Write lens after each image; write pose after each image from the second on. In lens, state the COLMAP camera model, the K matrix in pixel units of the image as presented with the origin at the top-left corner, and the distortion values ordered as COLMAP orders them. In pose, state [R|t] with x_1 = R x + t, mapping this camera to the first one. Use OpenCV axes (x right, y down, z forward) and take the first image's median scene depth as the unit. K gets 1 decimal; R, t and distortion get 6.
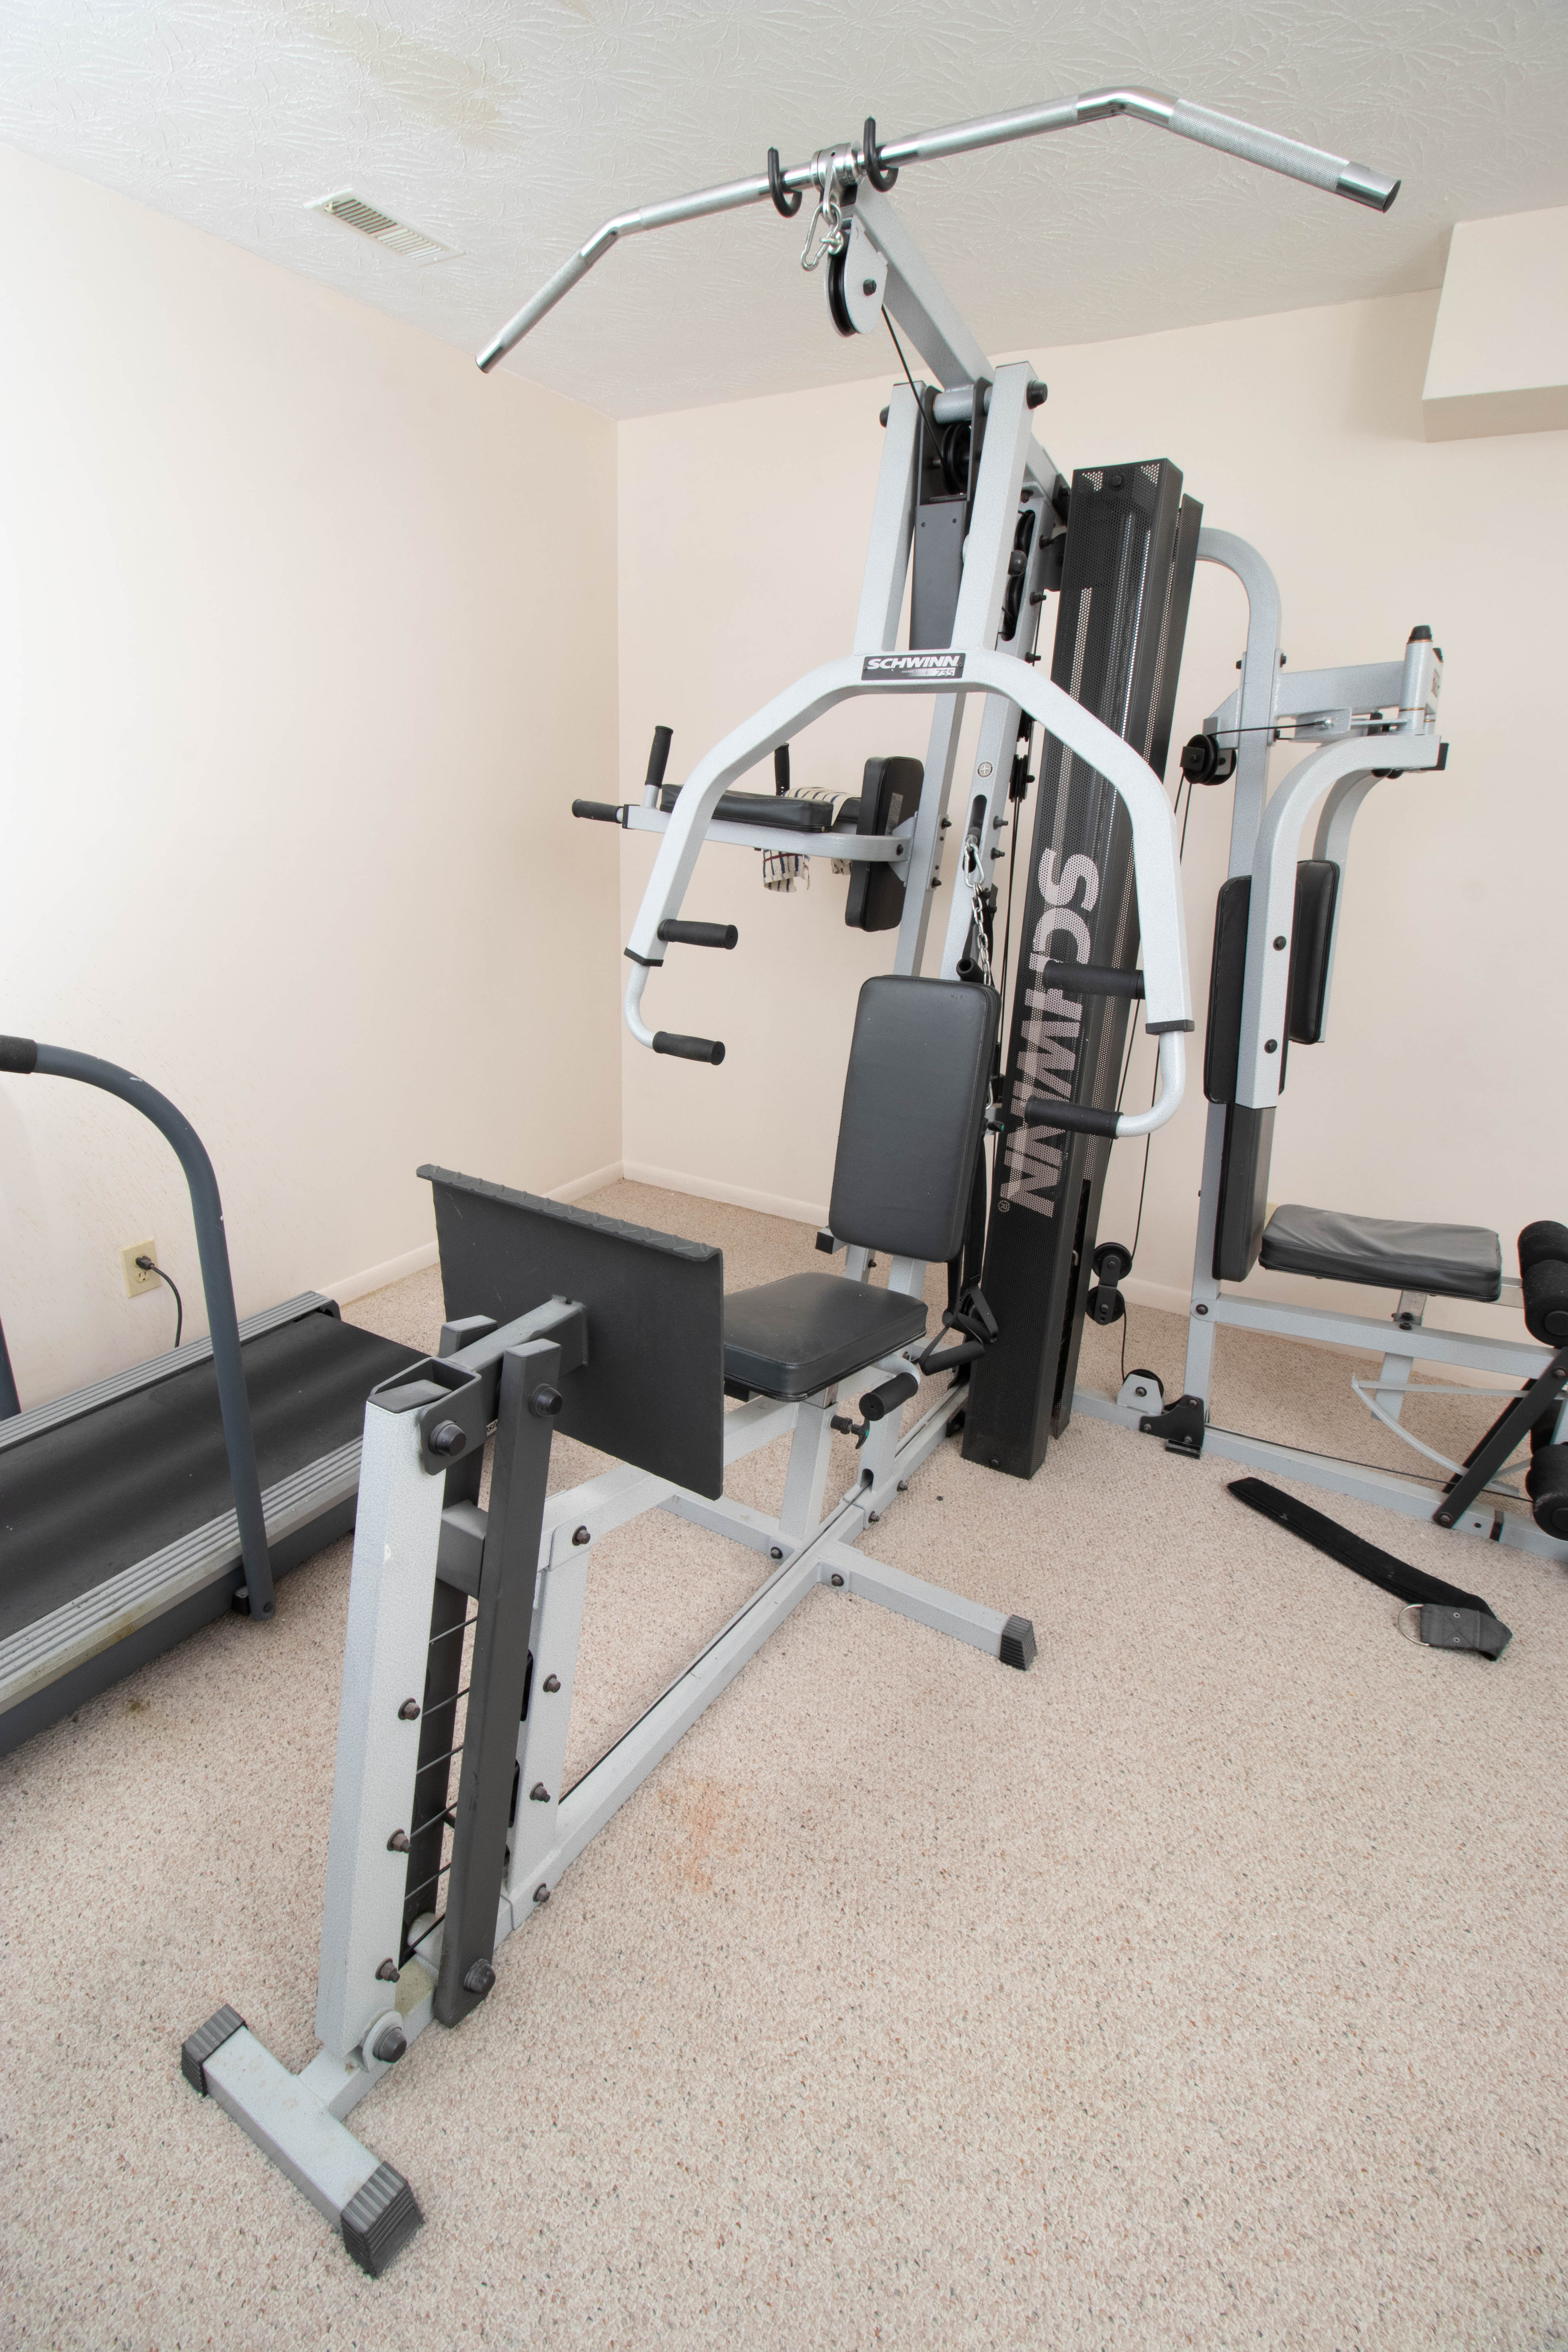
lens RADIAL K [[1101.8, 0, 774.5], [0, 1101.8, 1184.2], [0, 0, 1]] dist [-0.011357, -0.009933]
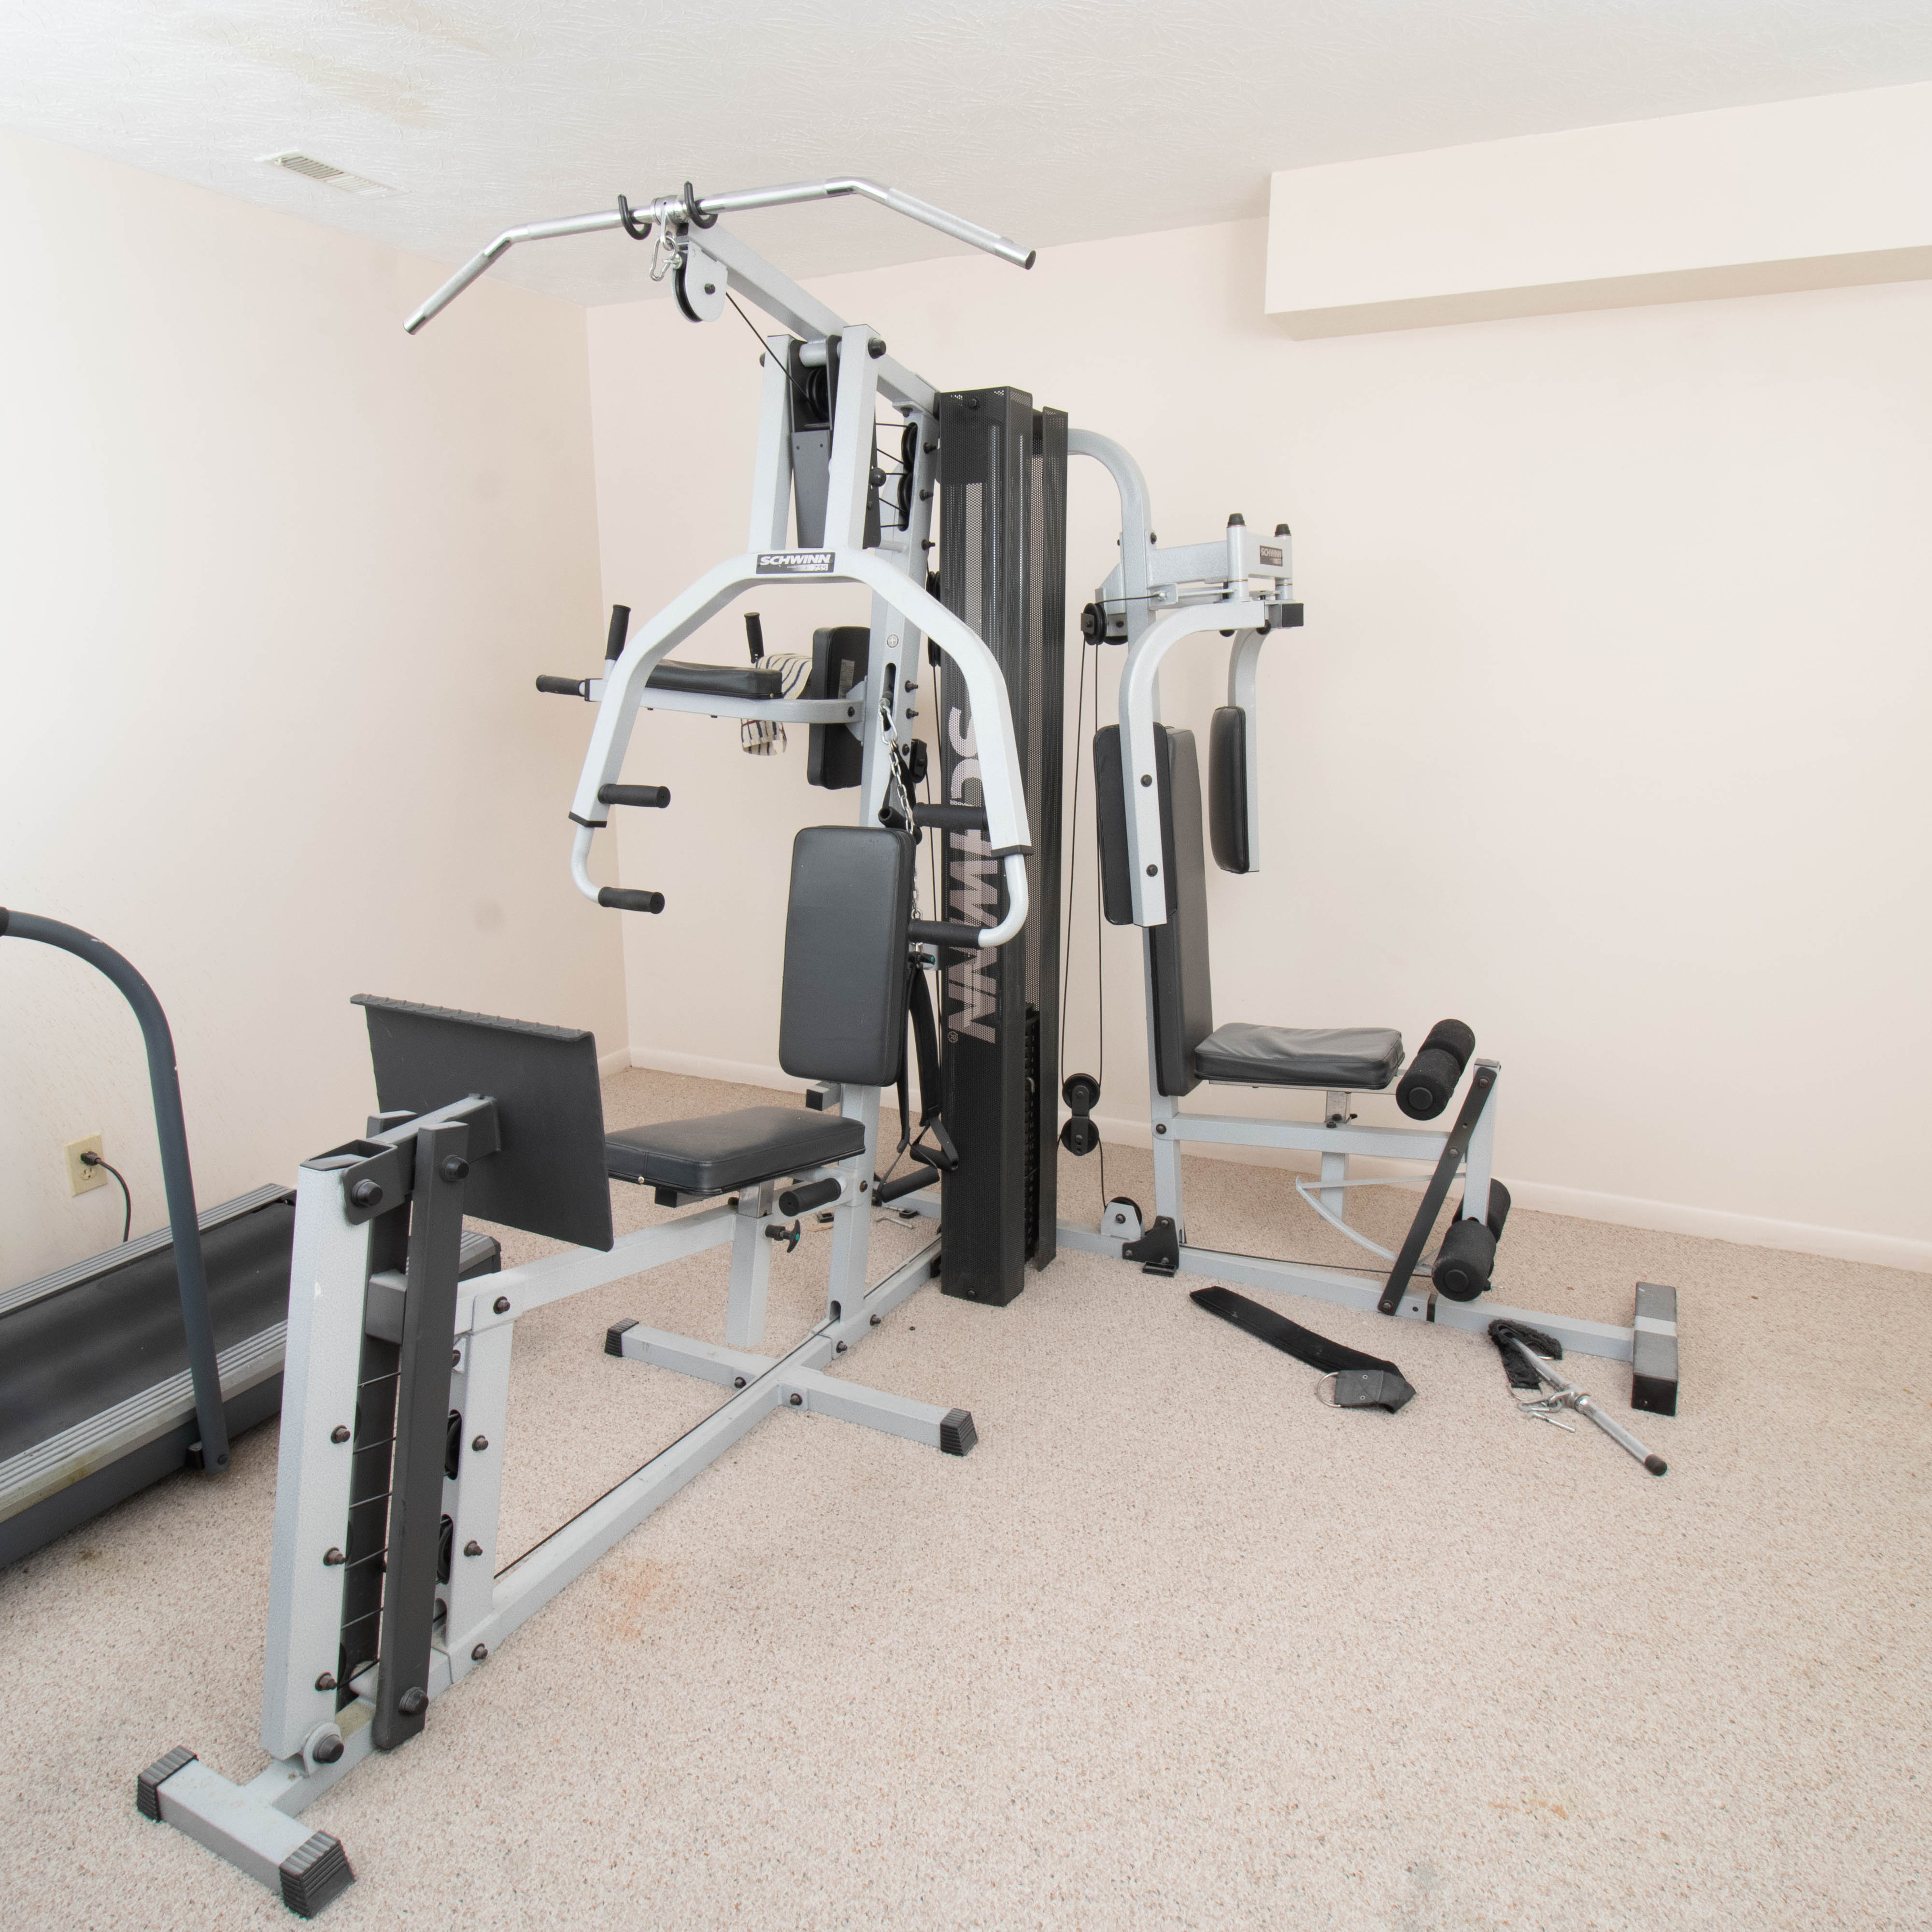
lens RADIAL K [[1334.3, 0, 1006.6], [0, 1334.3, 947.3], [0, 0, 1]] dist [-0.013404, -0.009815]
pose [[0.993572, -0.054187, 0.099391, 0.195466], [0.065246, 0.991605, -0.111633, 0.115099], [-0.092507, 0.117400, 0.988767, -0.399023]]
